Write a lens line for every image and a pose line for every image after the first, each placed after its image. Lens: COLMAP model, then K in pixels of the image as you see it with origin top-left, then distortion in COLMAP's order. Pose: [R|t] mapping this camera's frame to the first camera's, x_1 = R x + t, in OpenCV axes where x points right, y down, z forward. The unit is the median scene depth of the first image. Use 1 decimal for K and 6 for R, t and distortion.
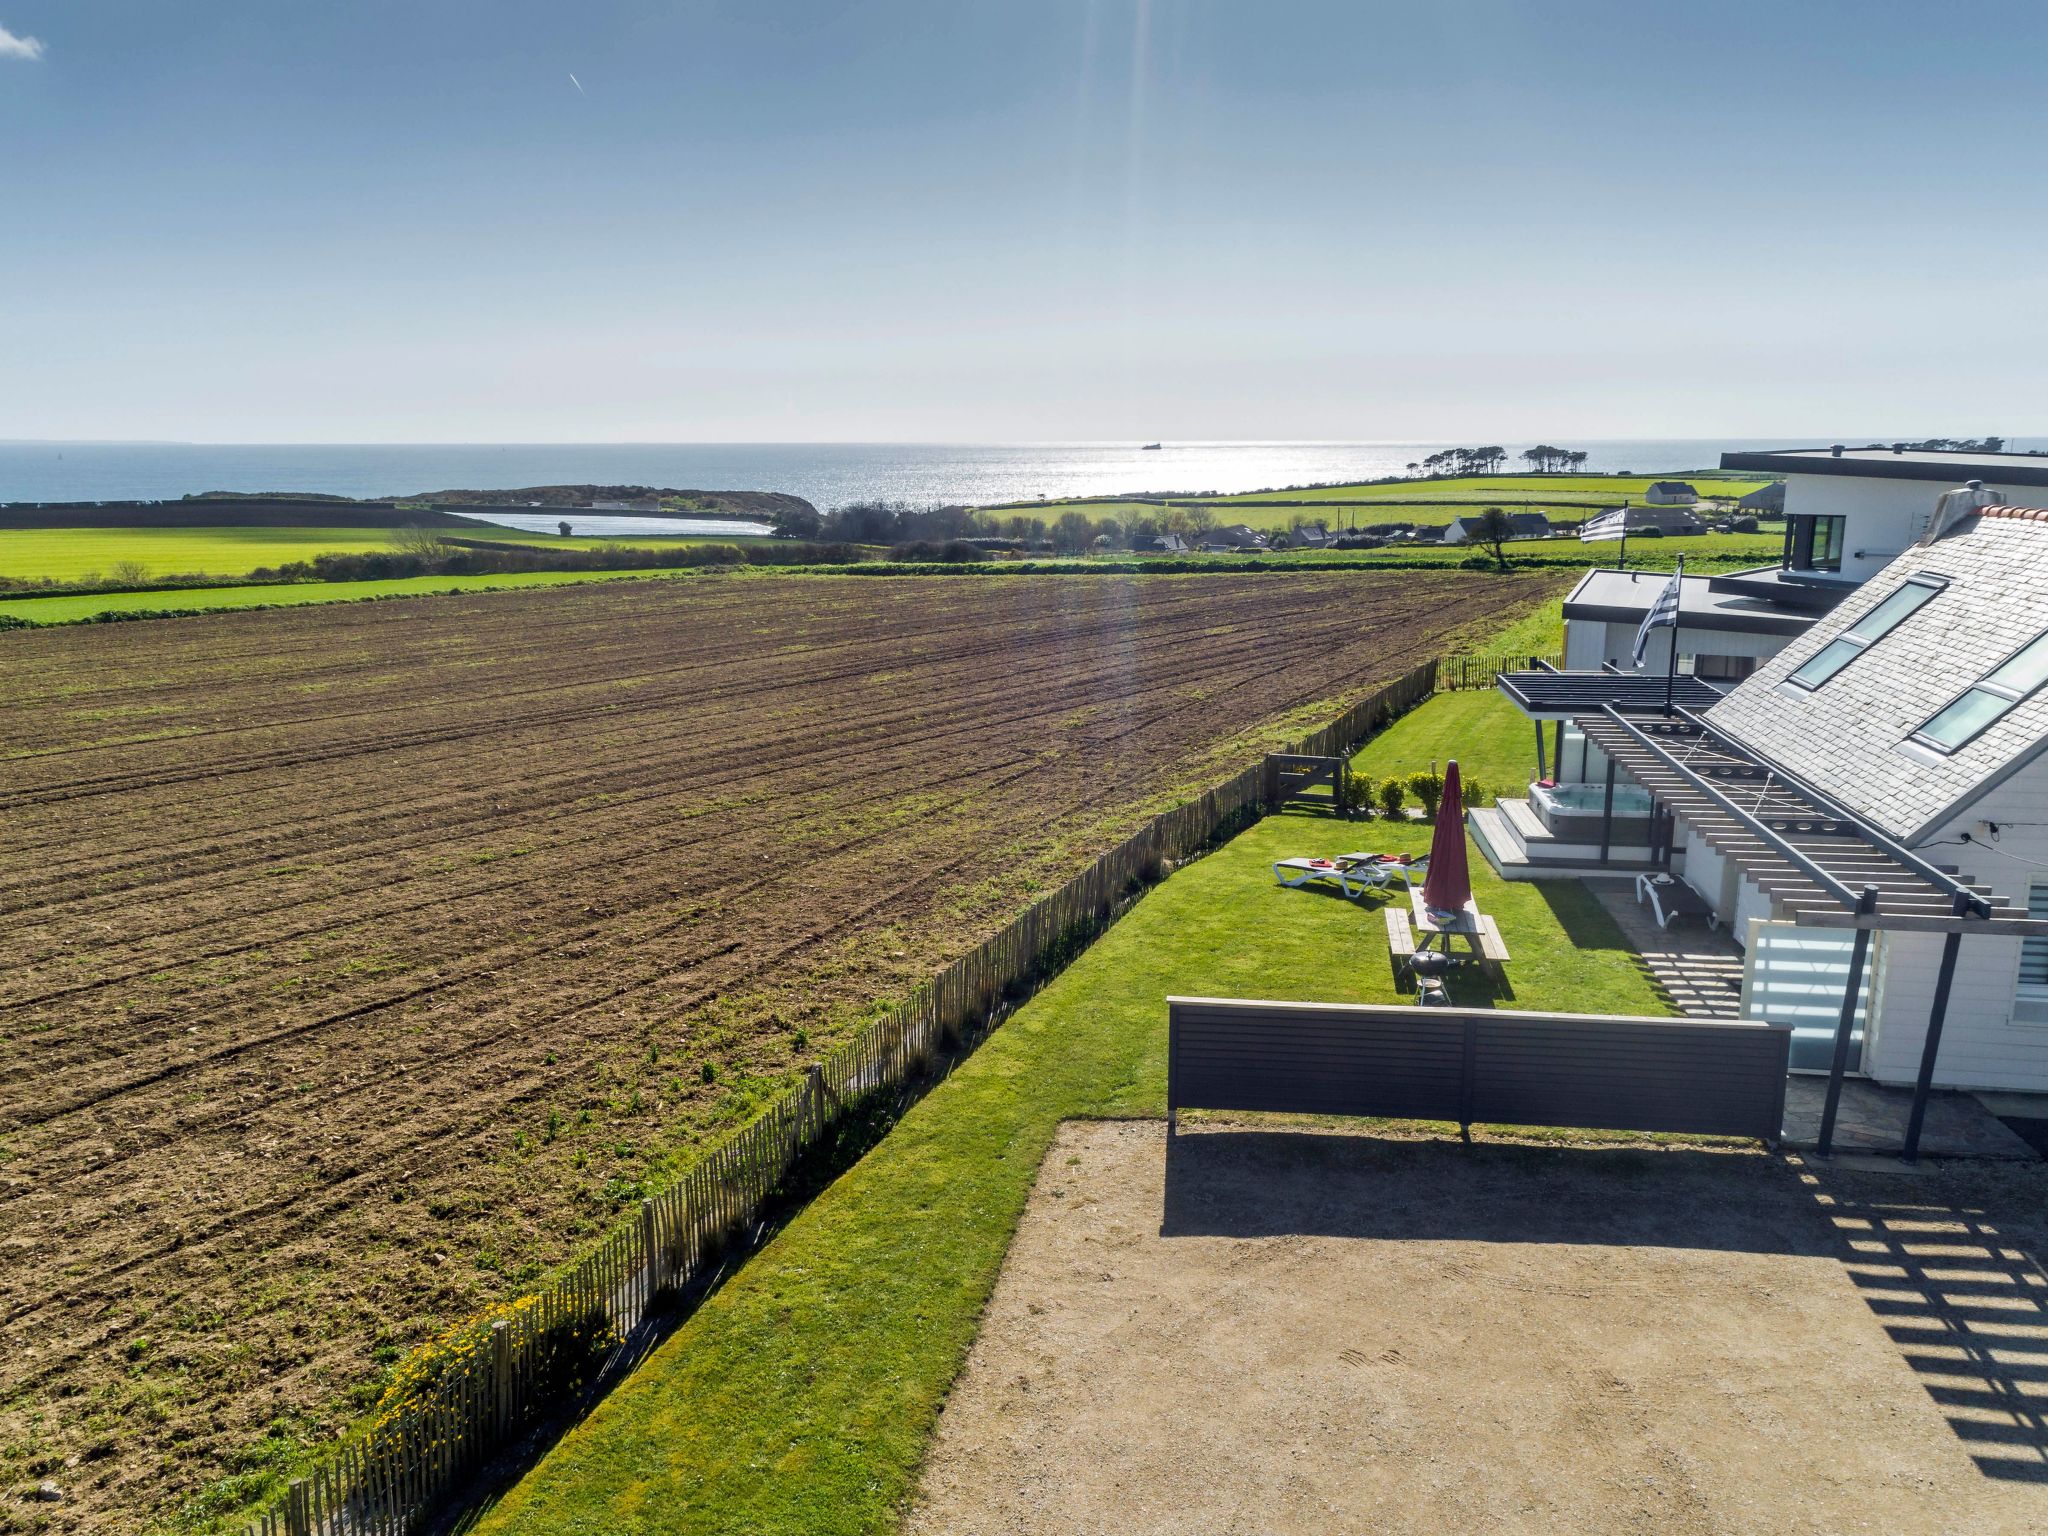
lens RADIAL K [[1550.8, 0, 1024.0], [0, 1550.8, 768.0], [0, 0, 1]] dist [0.030916, -0.000368]
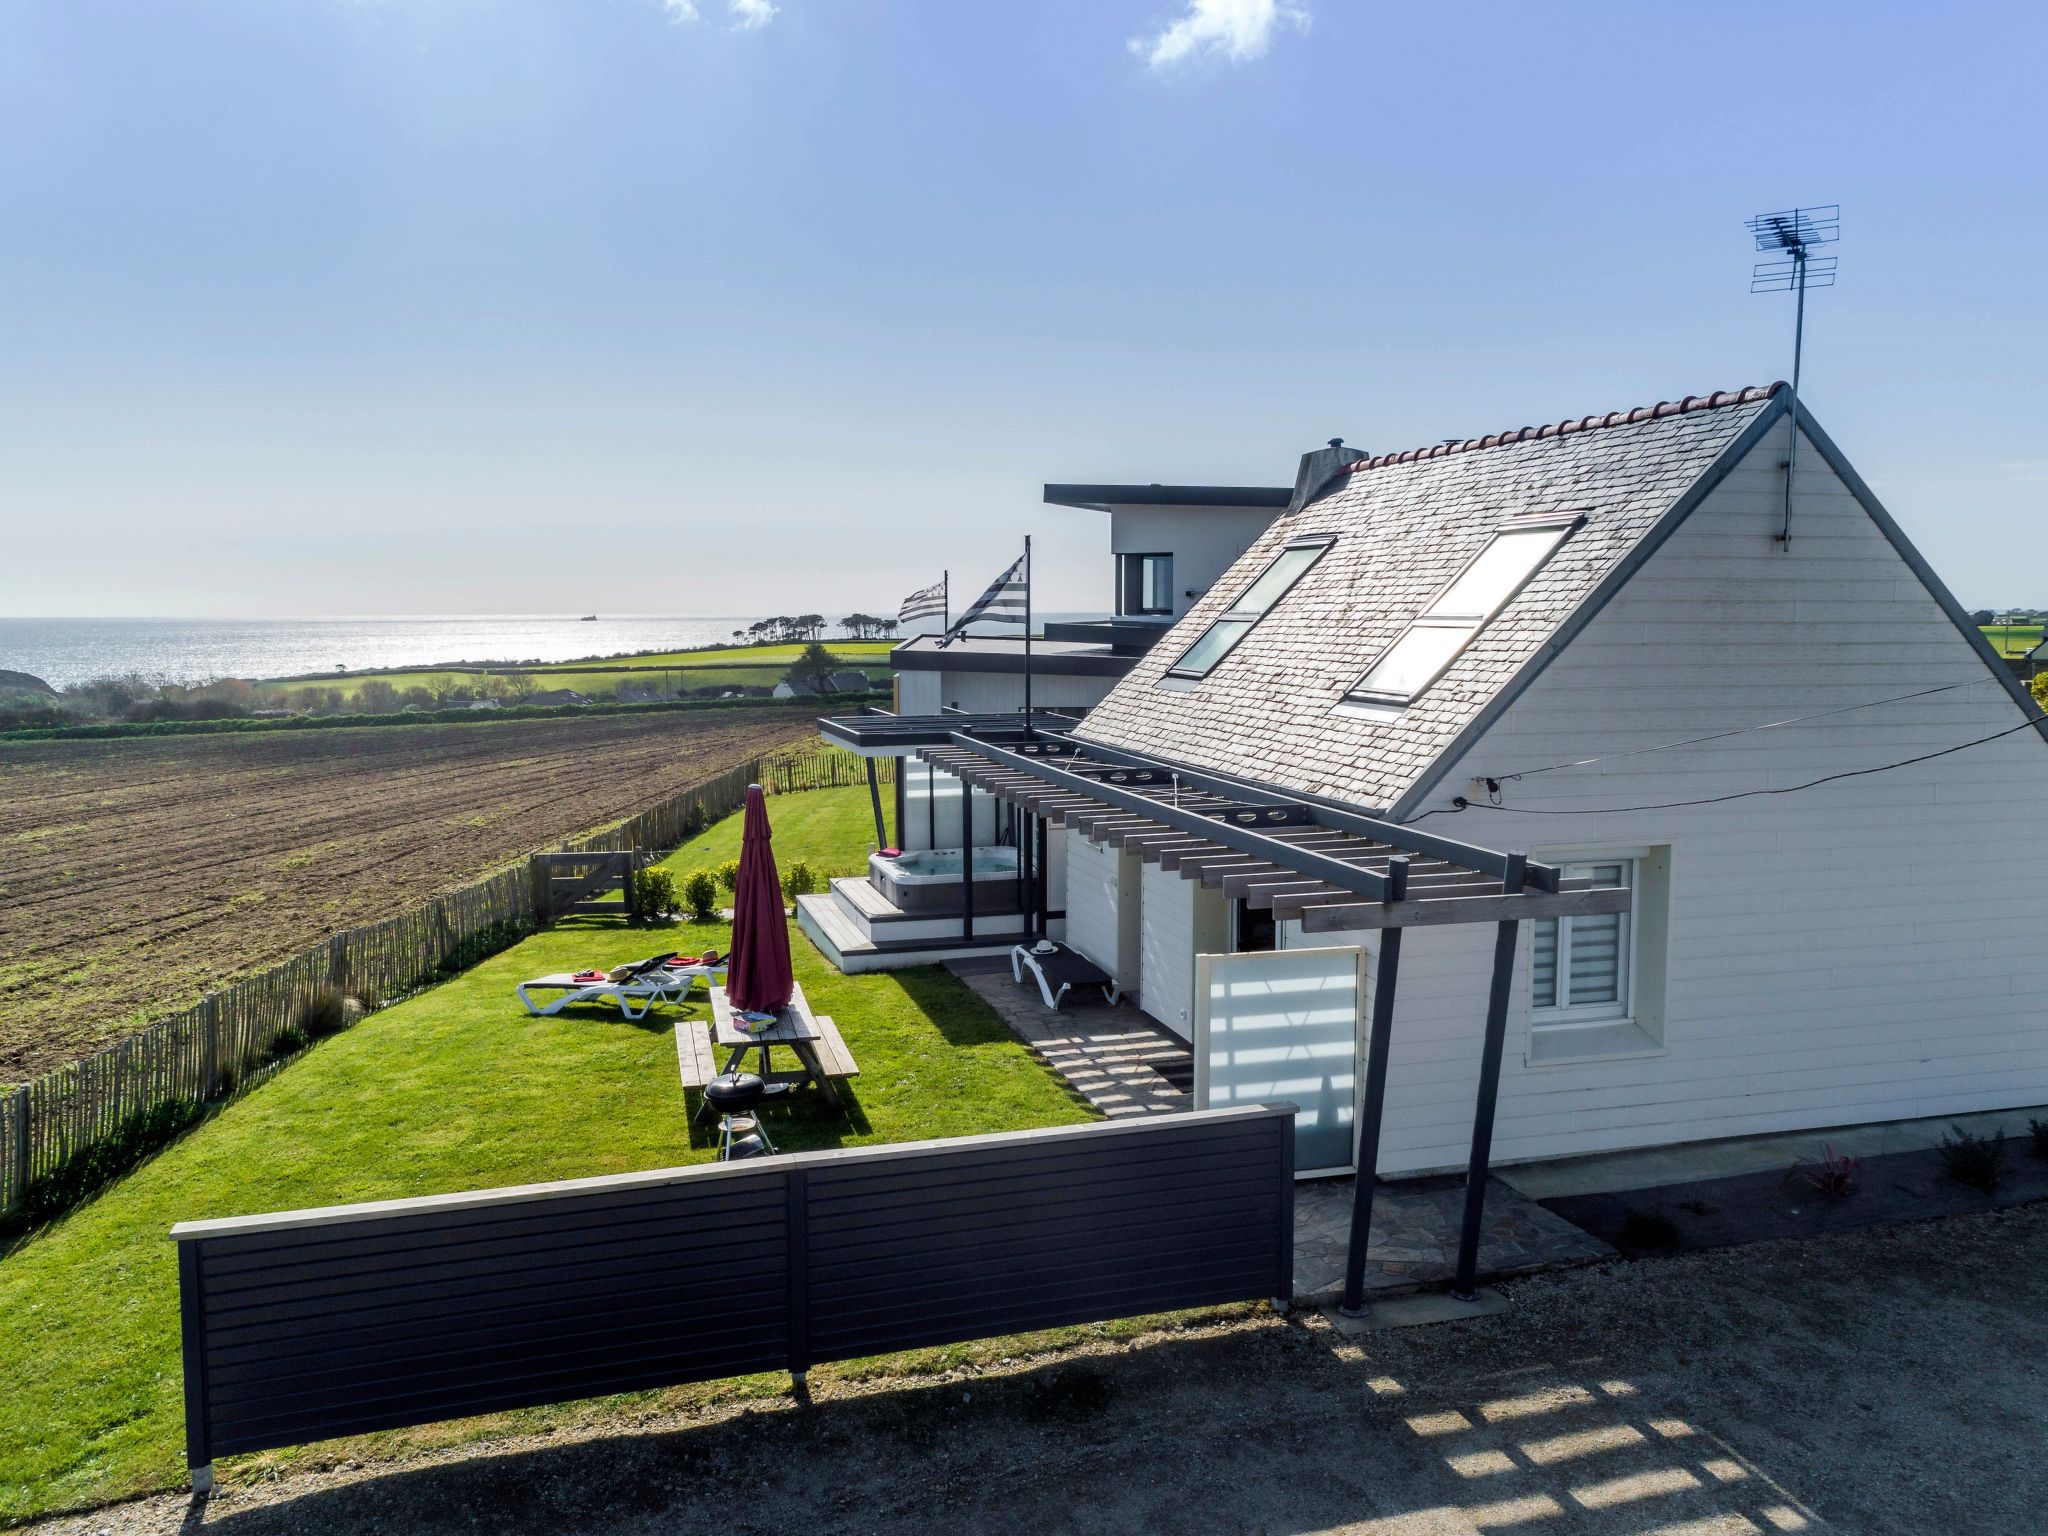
lens RADIAL K [[1550.8, 0, 1024.0], [0, 1550.8, 768.0], [0, 0, 1]] dist [0.030916, -0.000368]
pose [[0.912540, -0.042508, 0.406773, 0.101863], [0.085975, 0.992298, -0.089179, 0.053576], [-0.399849, 0.116352, 0.909166, 0.321440]]
